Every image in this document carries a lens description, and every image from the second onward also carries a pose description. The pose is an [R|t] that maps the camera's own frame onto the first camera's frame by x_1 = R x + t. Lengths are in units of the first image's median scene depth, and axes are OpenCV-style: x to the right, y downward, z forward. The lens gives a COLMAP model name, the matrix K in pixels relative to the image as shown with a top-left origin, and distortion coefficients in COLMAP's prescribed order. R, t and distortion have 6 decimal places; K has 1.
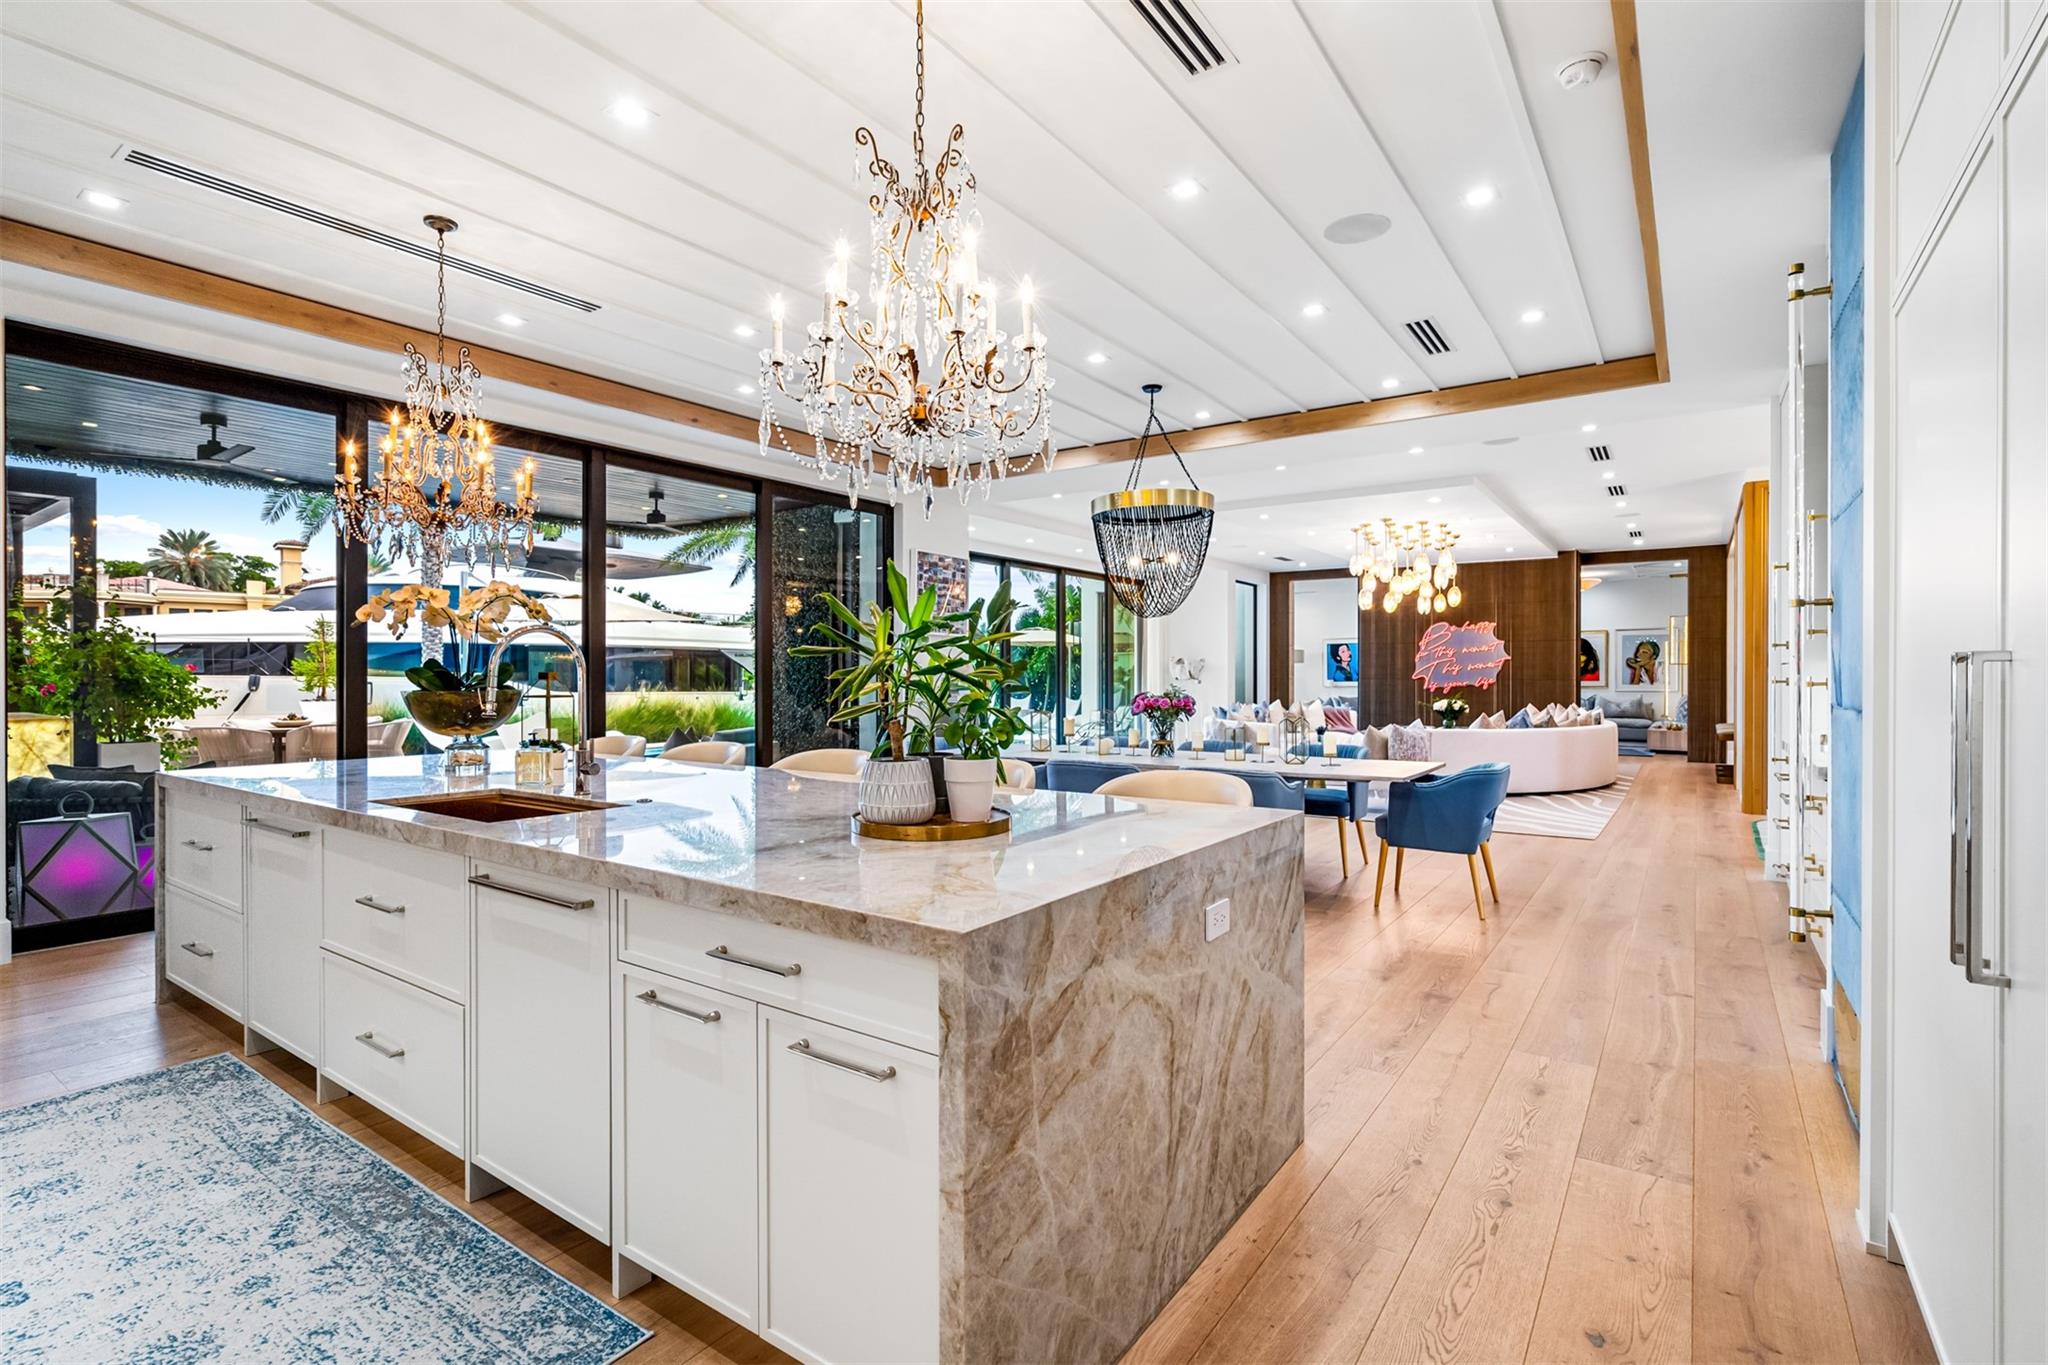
lens RADIAL K [[933.8, 0, 1022.4], [0, 933.8, 674.6], [0, 0, 1]] dist [-0.001526, 0.000385]
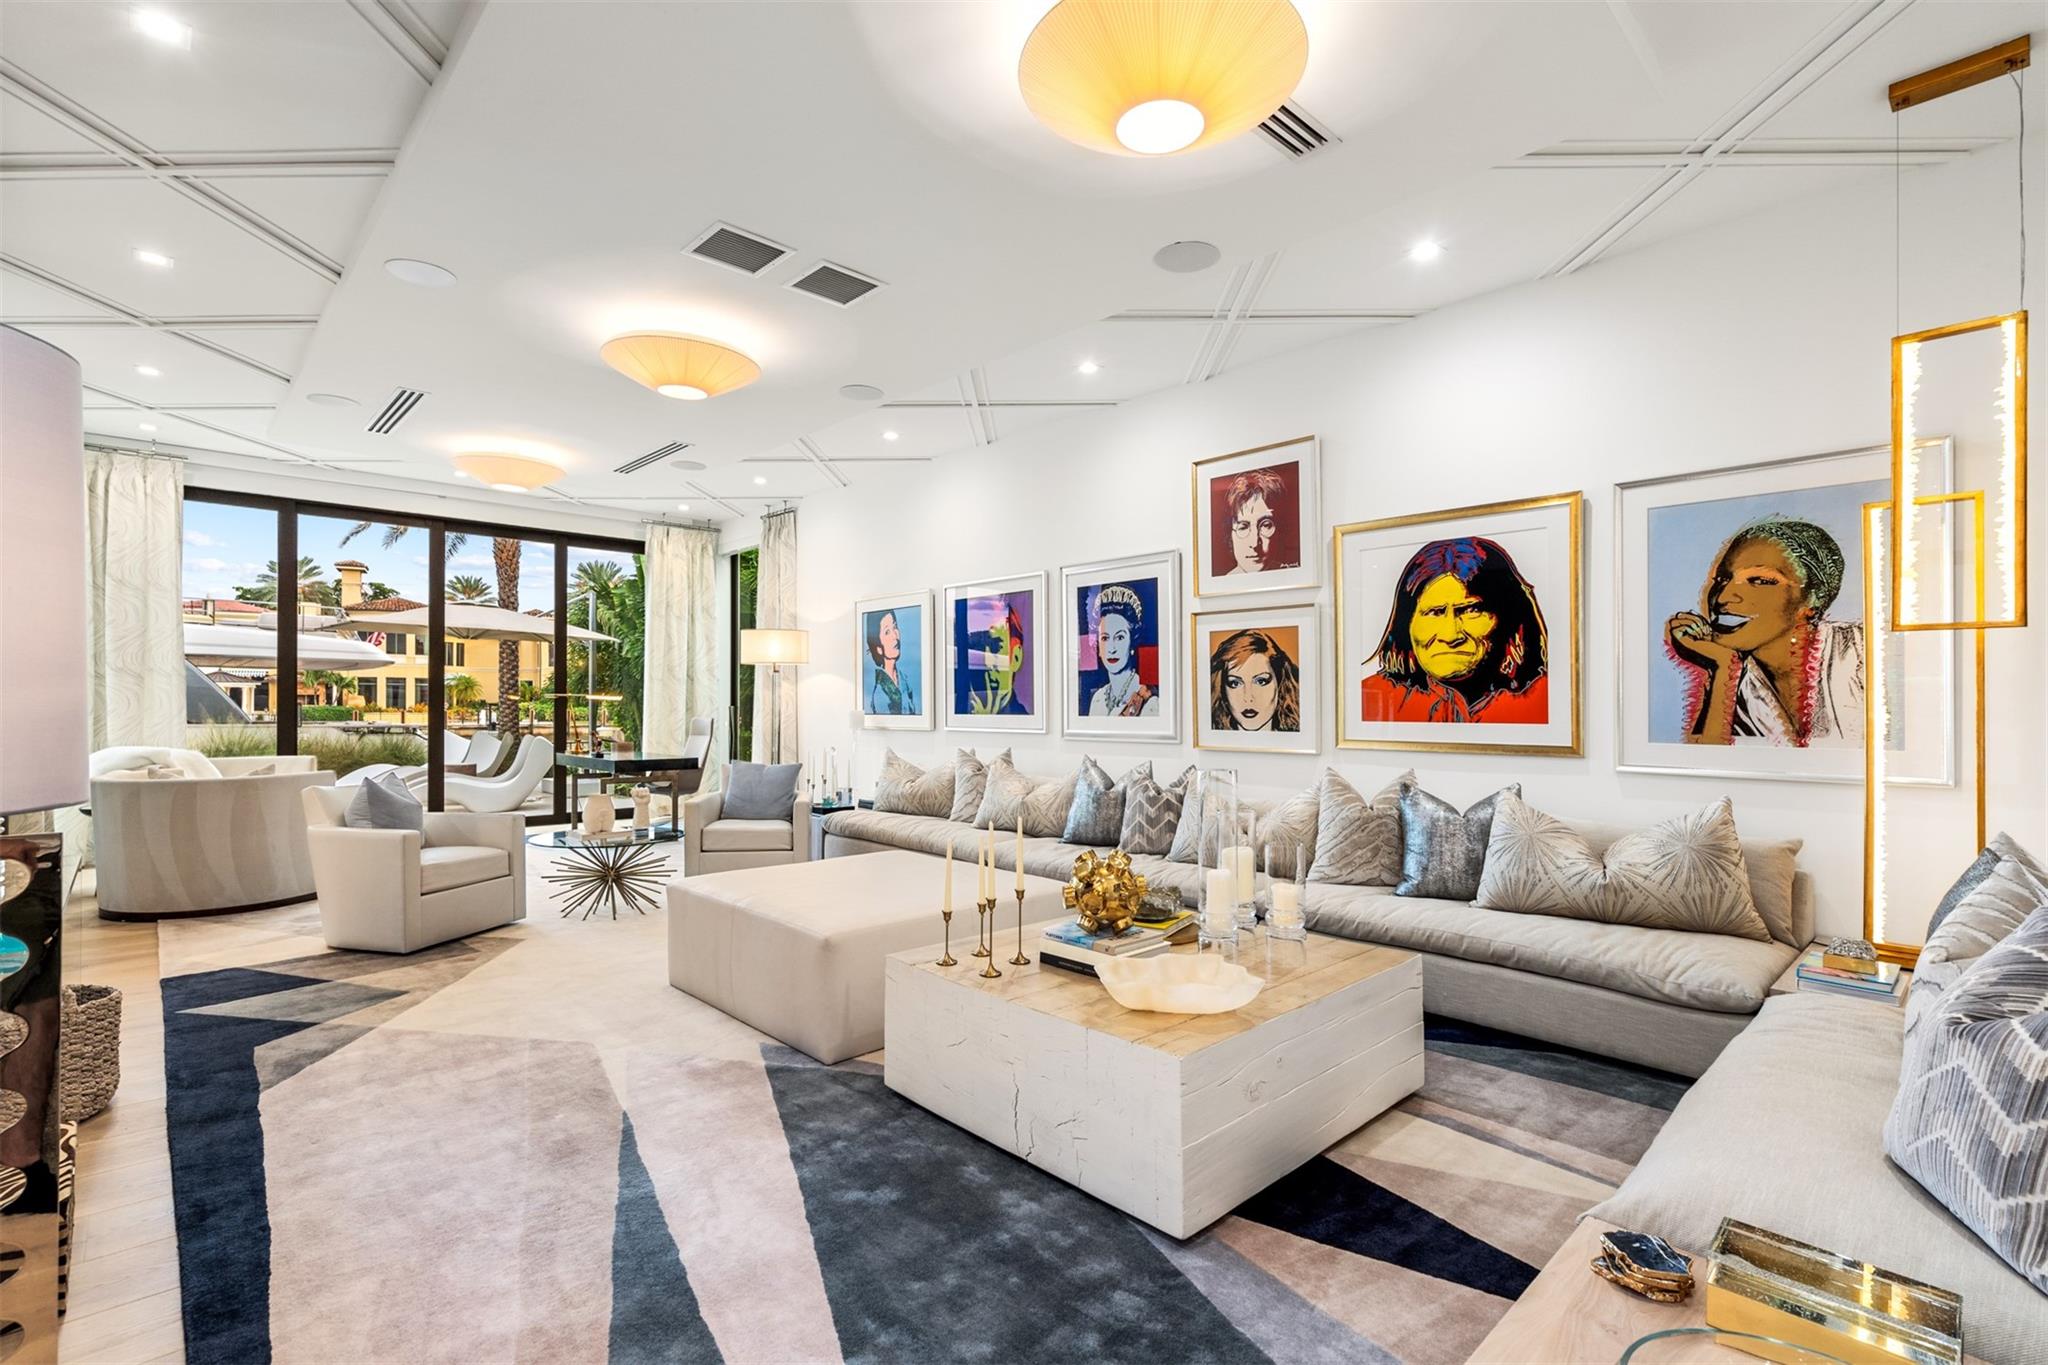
lens RADIAL K [[934.6, 0, 1025.0], [0, 934.6, 696.4], [0, 0, 1]] dist [-0.005432, 0.004090]
pose [[0.980122, 0.001972, -0.198388, 0.659019], [-0.002725, 0.999990, -0.003521, 0.002120], [0.198379, 0.003992, 0.980117, 0.923422]]
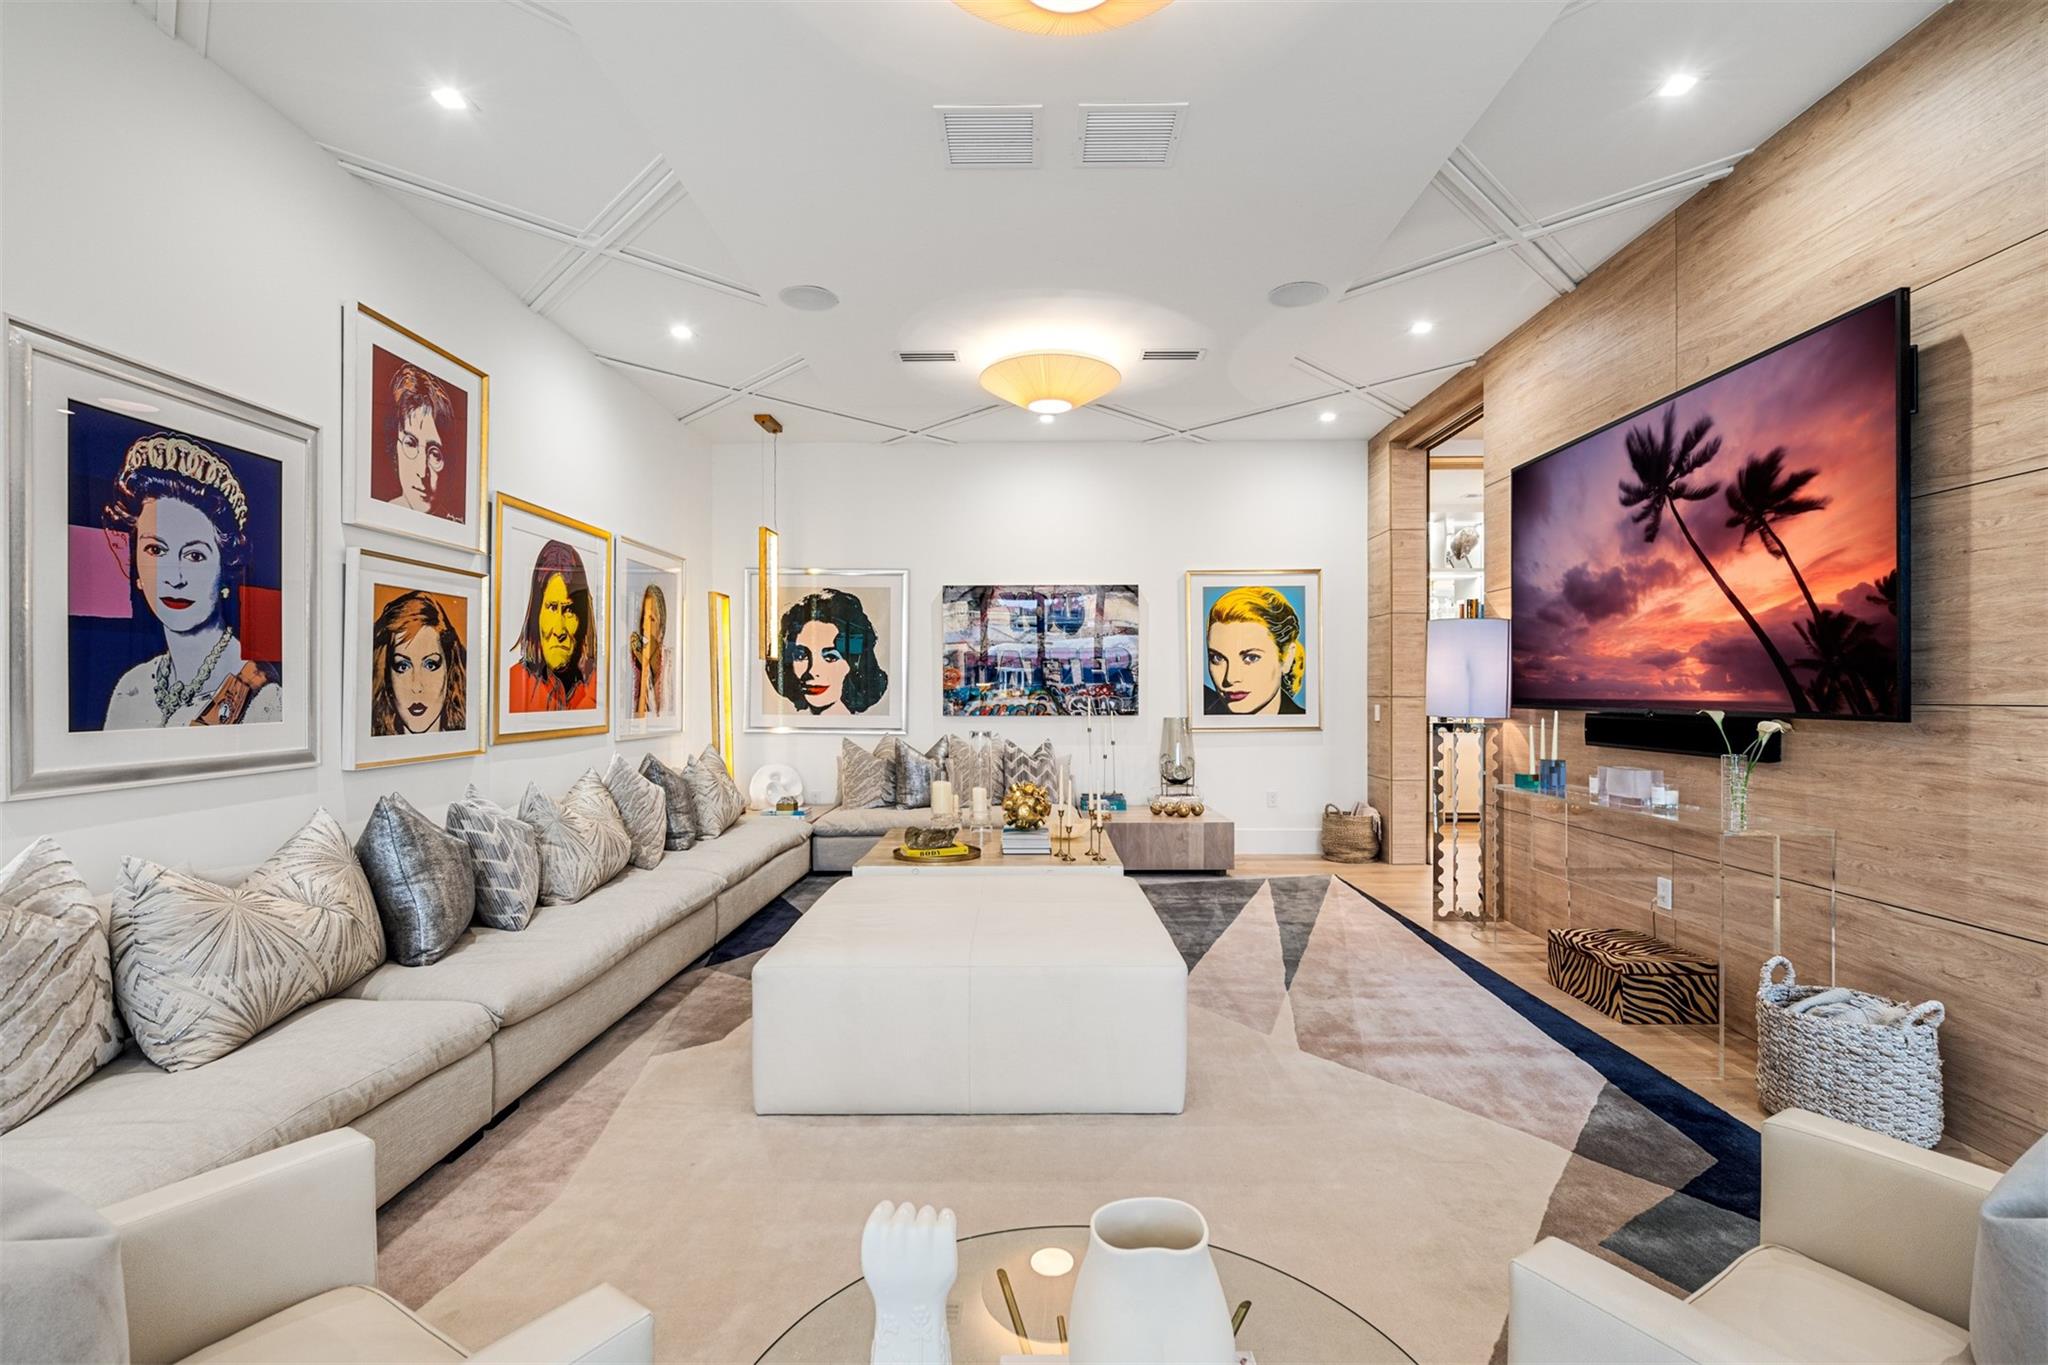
lens RADIAL K [[934.6, 0, 1025.0], [0, 934.6, 696.4], [0, 0, 1]] dist [-0.005432, 0.004090]
pose [[-0.559246, -0.003992, 0.828992, 0.381590], [0.001369, 0.999983, 0.005739, 0.002427], [-0.829001, 0.004345, -0.559231, 1.280373]]
